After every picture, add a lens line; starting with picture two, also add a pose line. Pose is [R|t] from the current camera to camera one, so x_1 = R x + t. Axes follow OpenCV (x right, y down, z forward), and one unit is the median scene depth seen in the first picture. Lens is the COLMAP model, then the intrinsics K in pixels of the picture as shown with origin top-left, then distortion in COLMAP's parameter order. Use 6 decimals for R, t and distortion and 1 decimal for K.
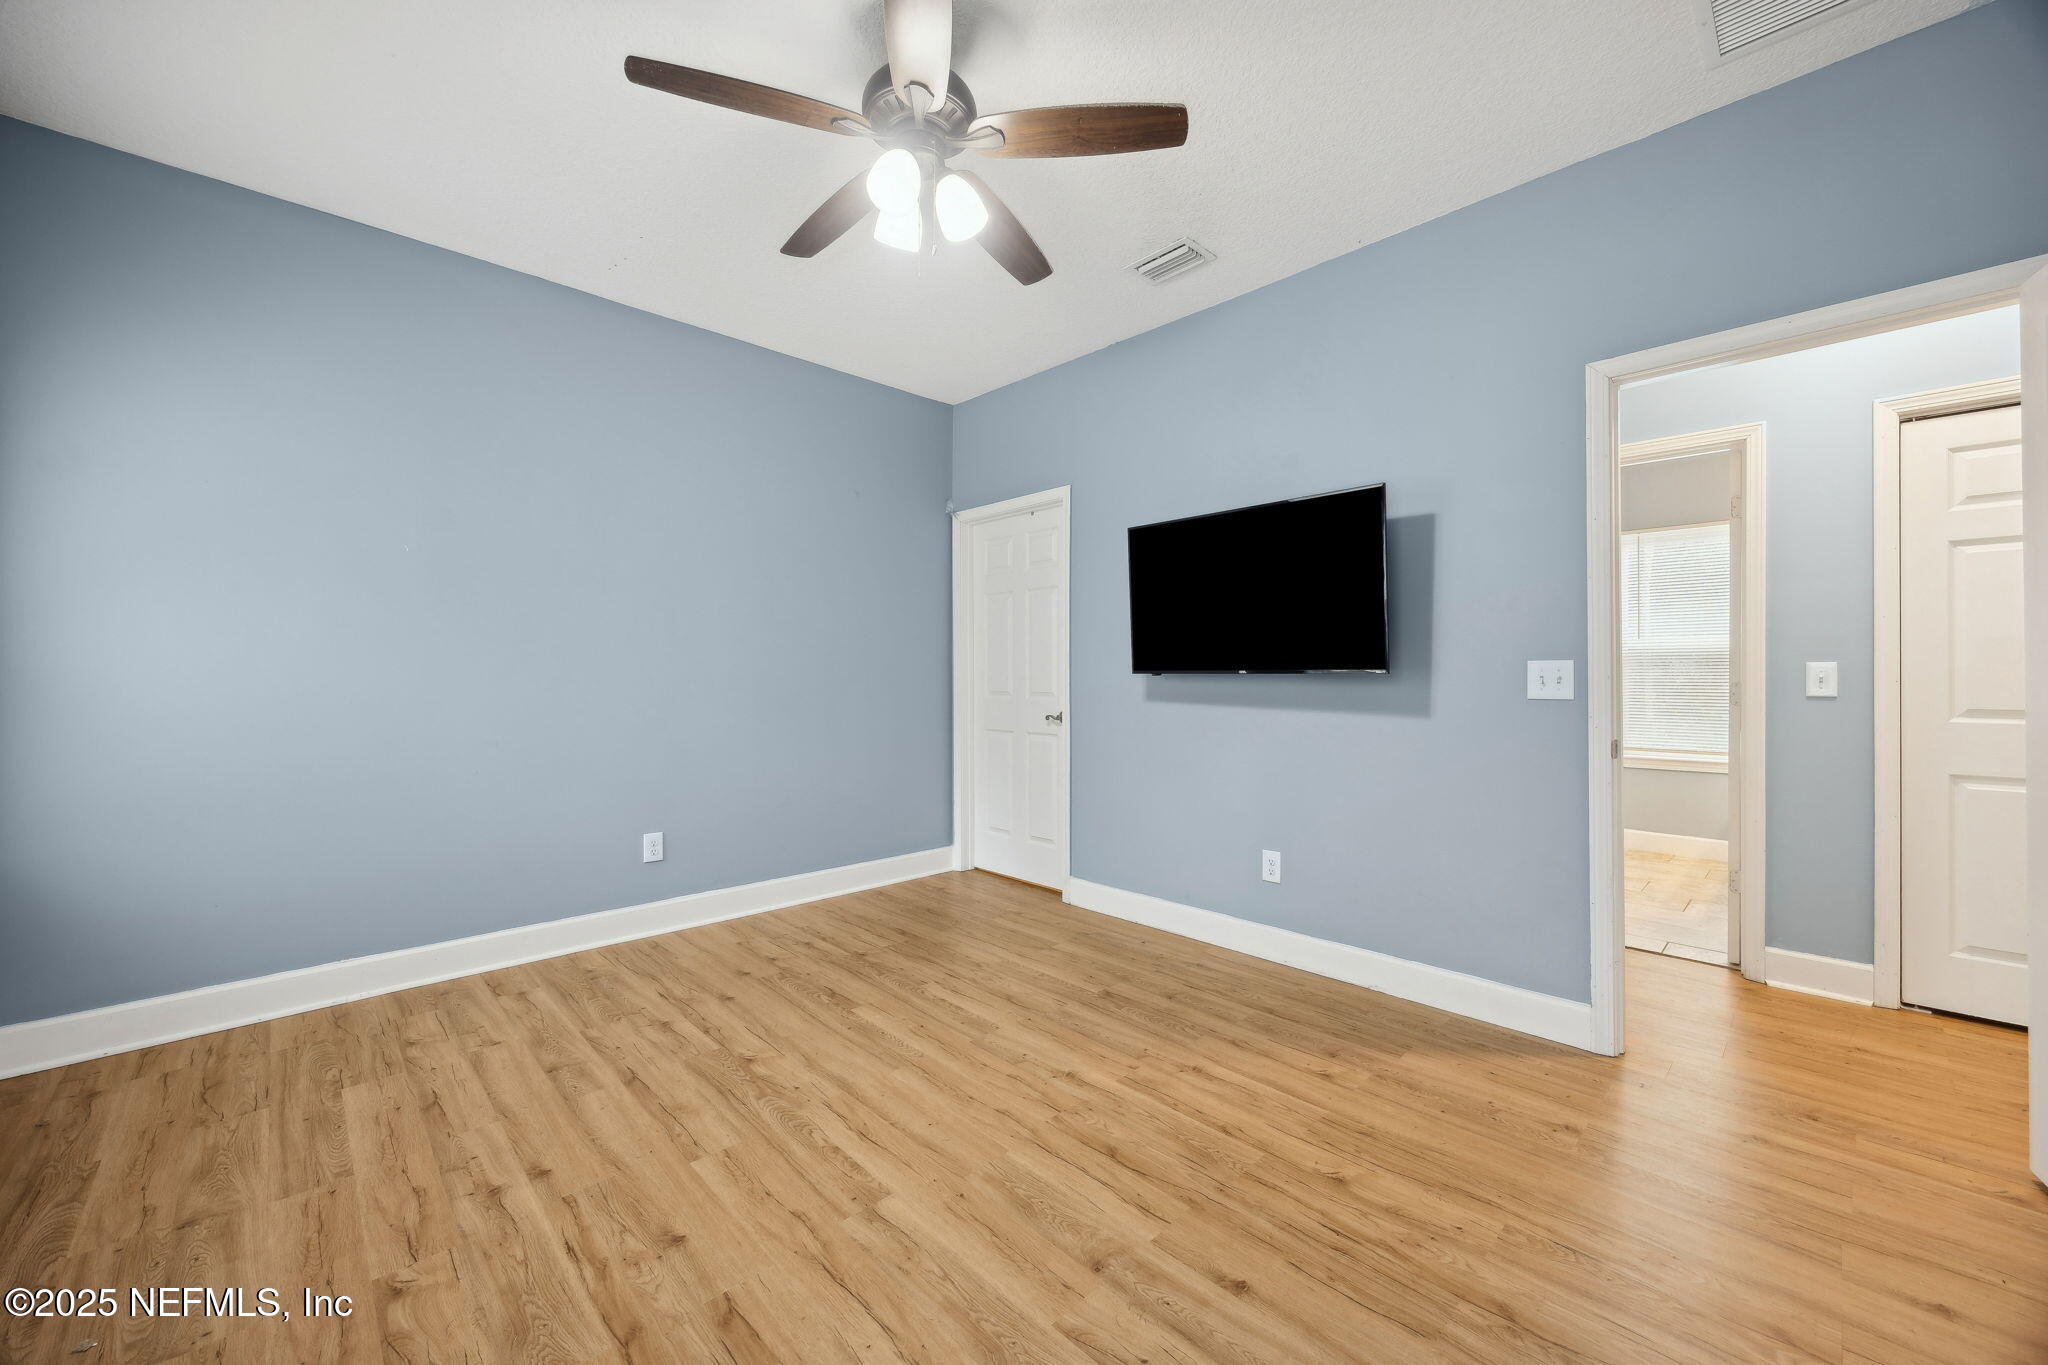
lens RADIAL K [[802.2, 0, 1020.9], [0, 802.2, 661.4], [0, 0, 1]] dist [-0.001235, -0.000253]
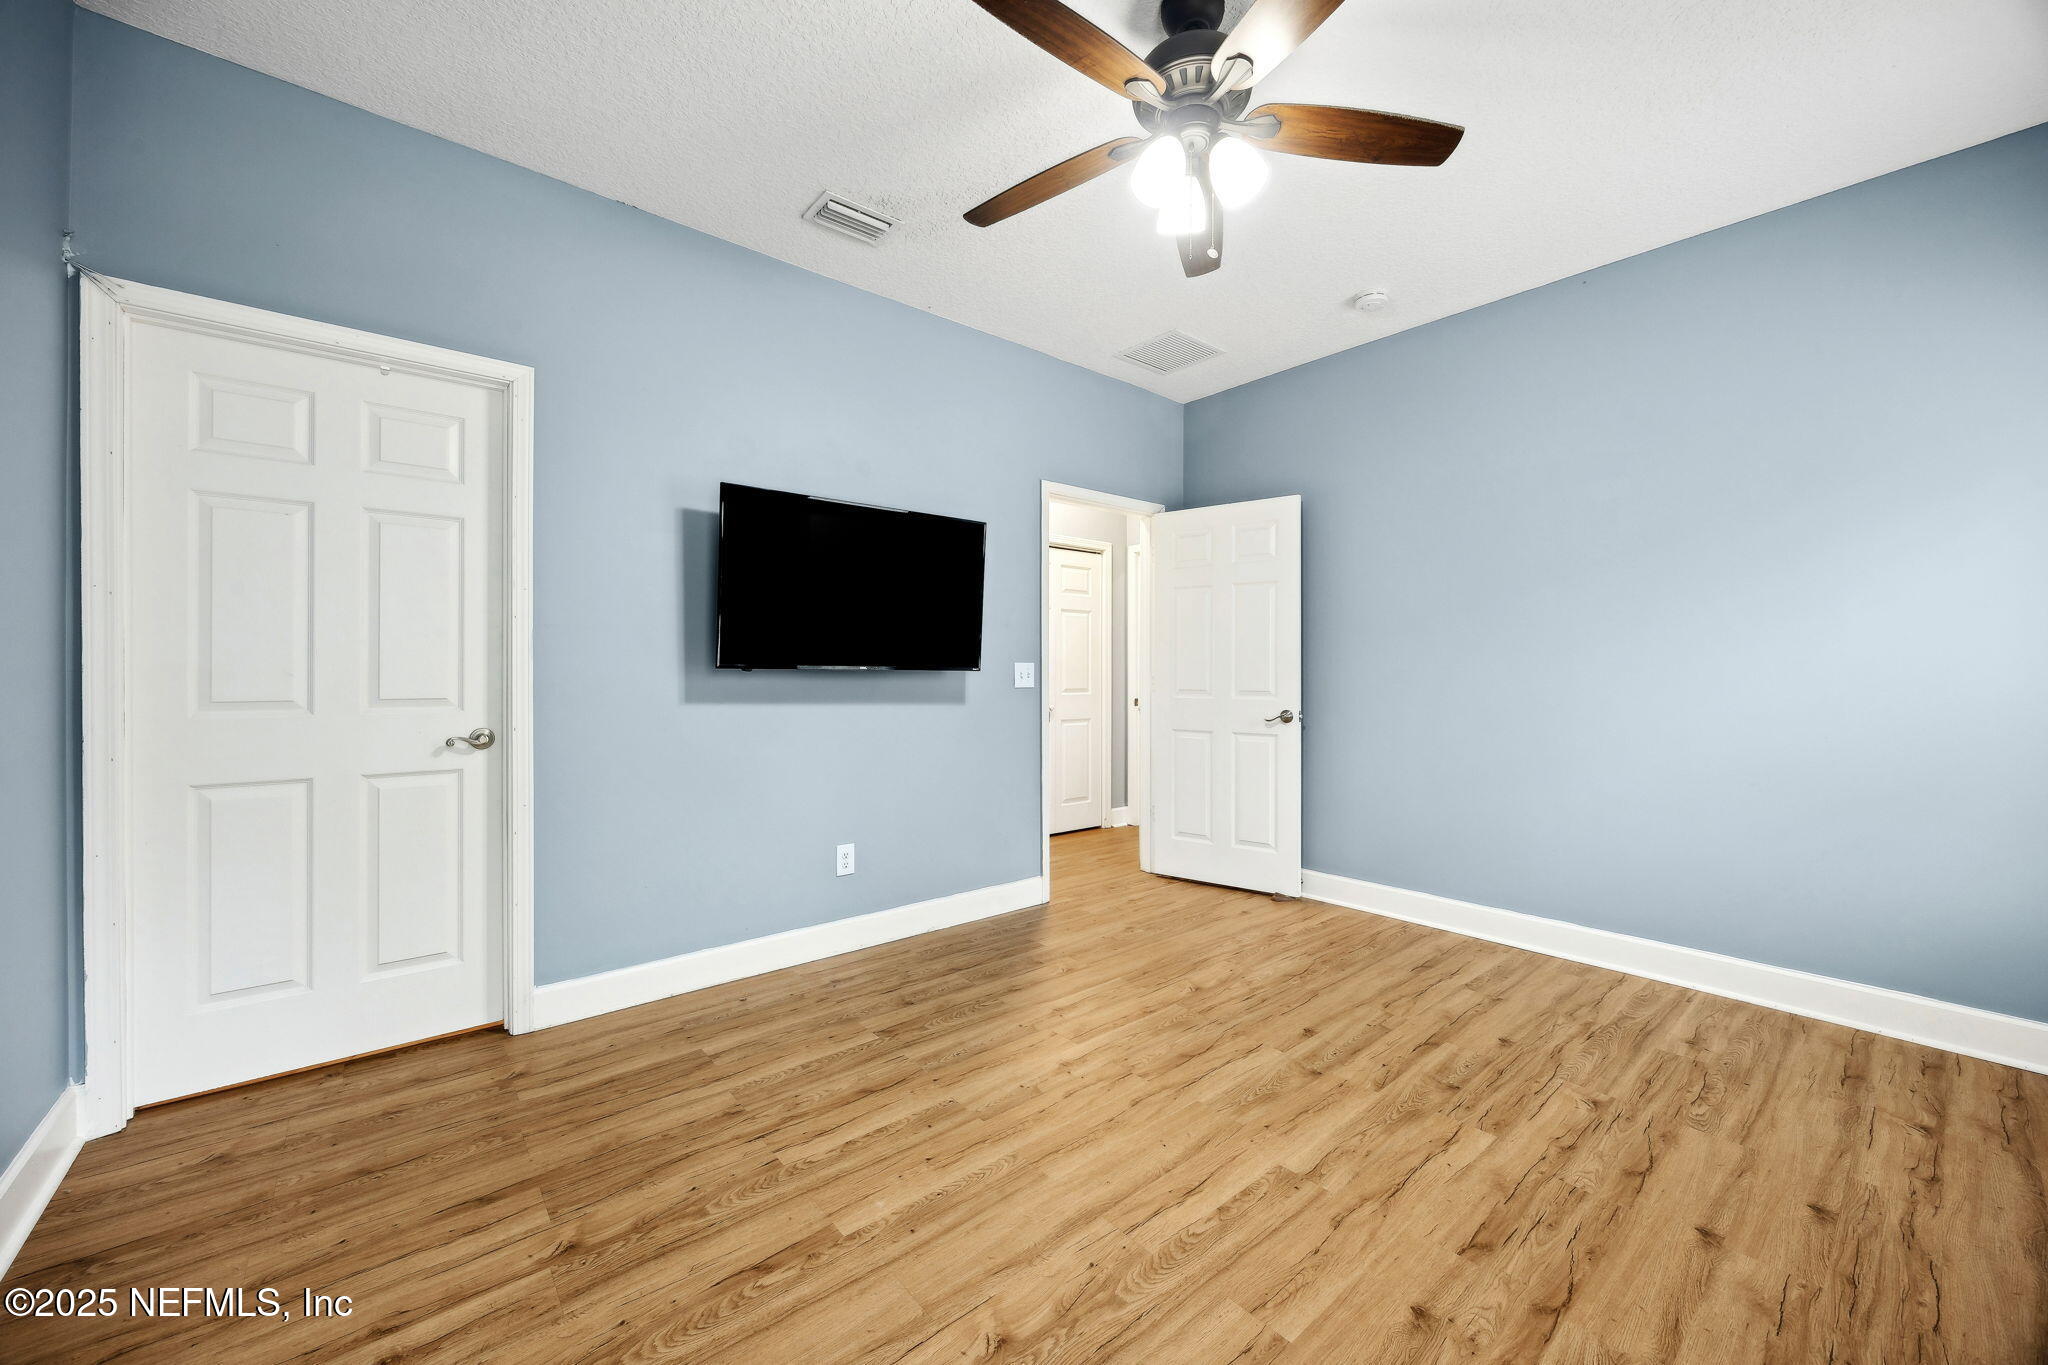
lens RADIAL K [[783.8, 0, 1046.6], [0, 783.8, 678.0], [0, 0, 1]] dist [-0.002368, 0.000148]
pose [[0.036357, -0.006184, 0.999320, -1.012509], [-0.021705, 0.999740, 0.006977, 0.019875], [-0.999103, -0.021944, 0.036213, 1.086199]]
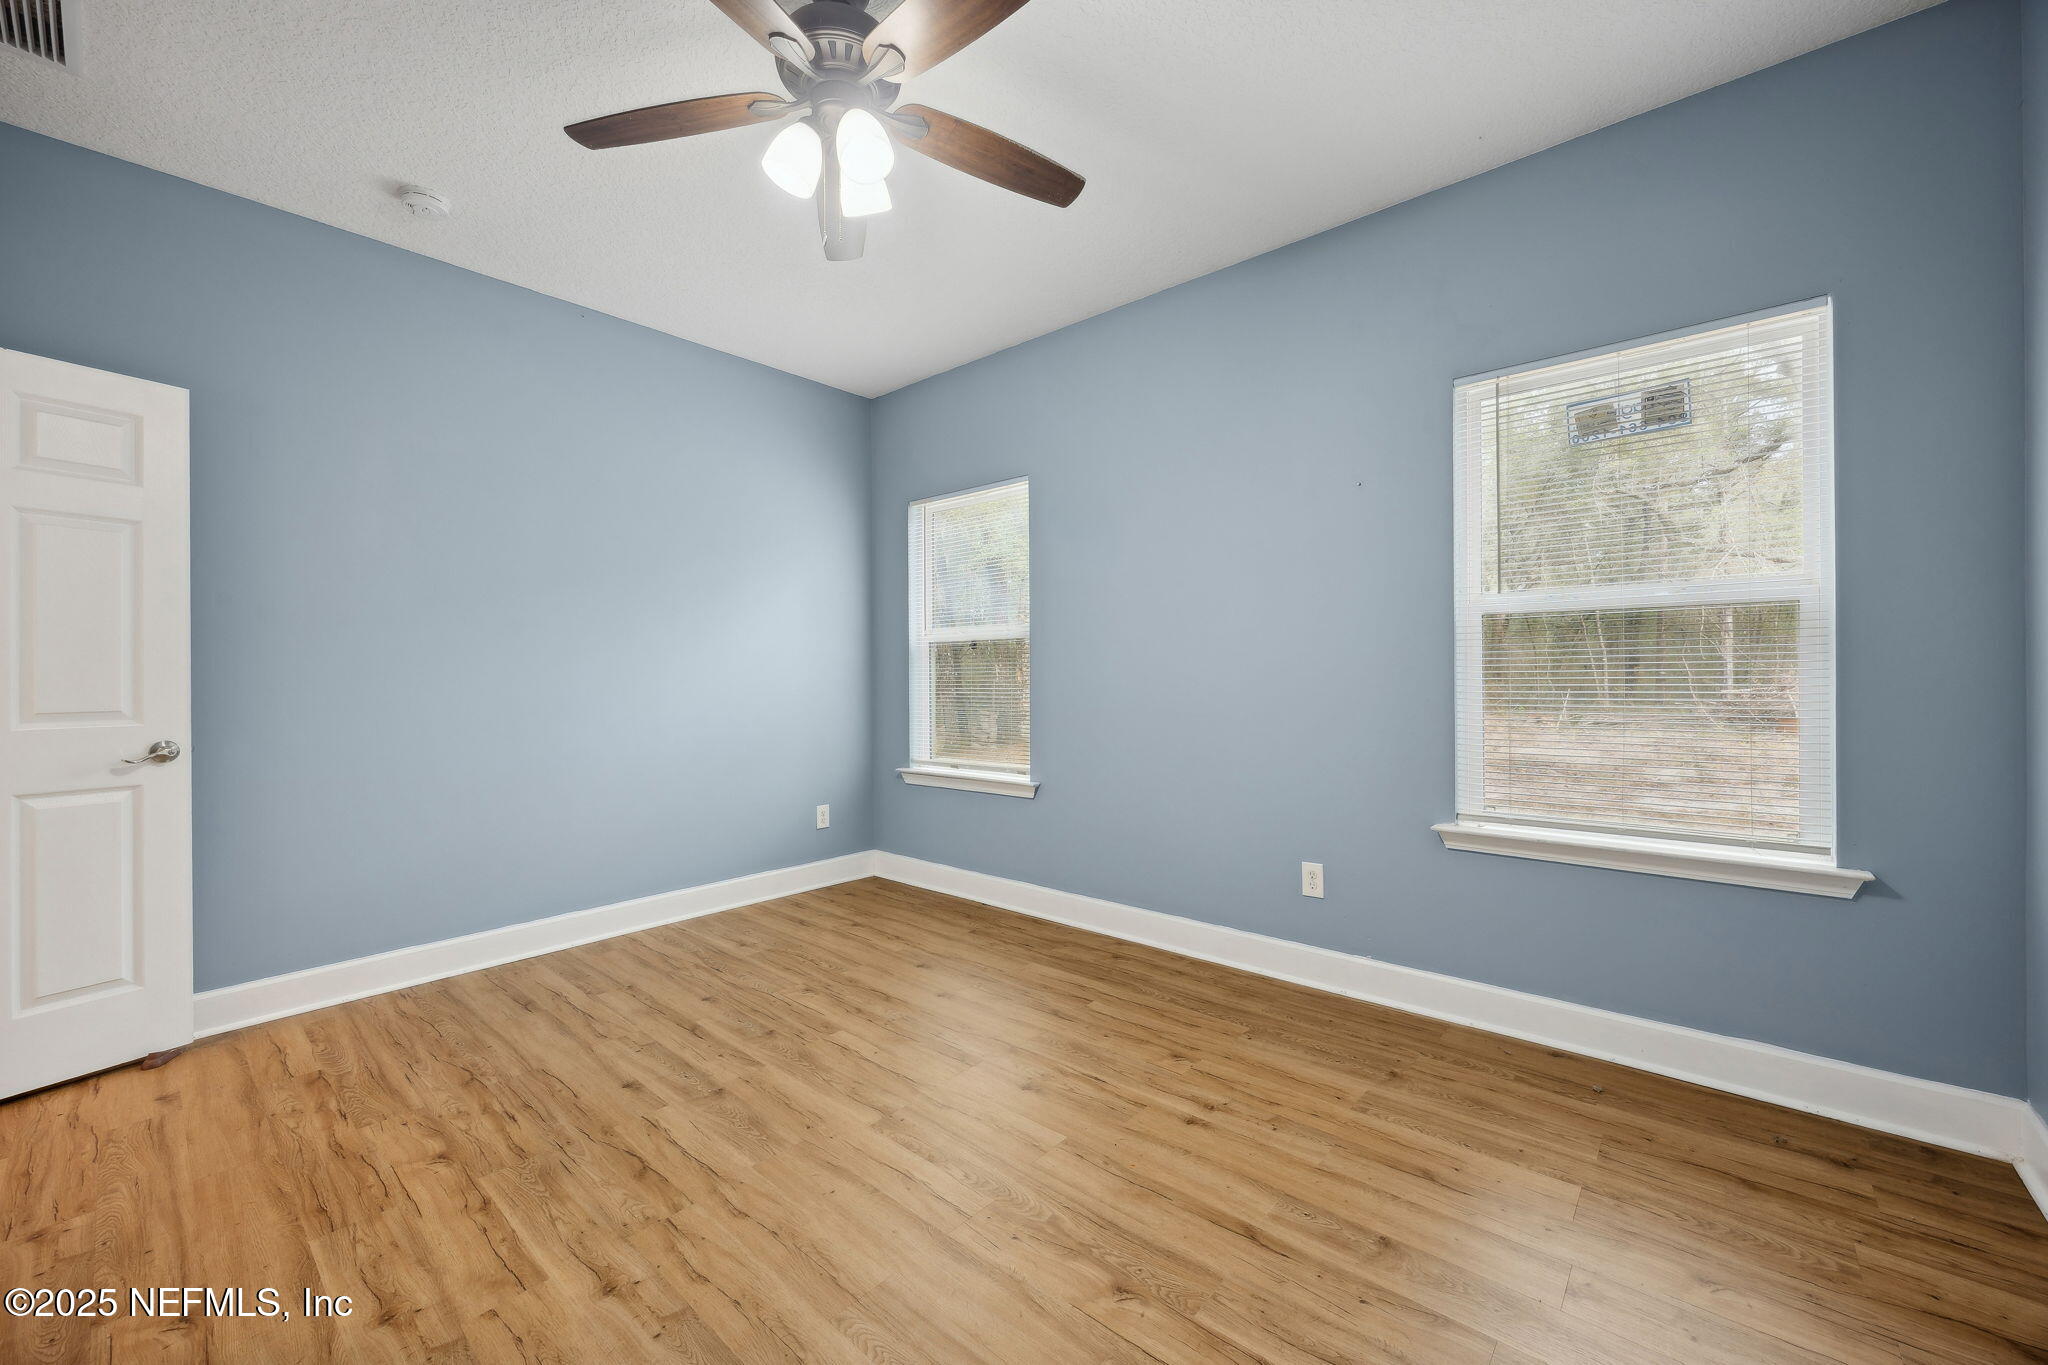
lens RADIAL K [[783.9, 0, 1025.7], [0, 783.9, 674.0], [0, 0, 1]] dist [-0.001175, 0.000003]
pose [[-0.995483, 0.007876, -0.094611, -0.238844], [0.009808, 0.999752, -0.019975, 0.034311], [0.094431, -0.020813, -0.995314, 1.823455]]
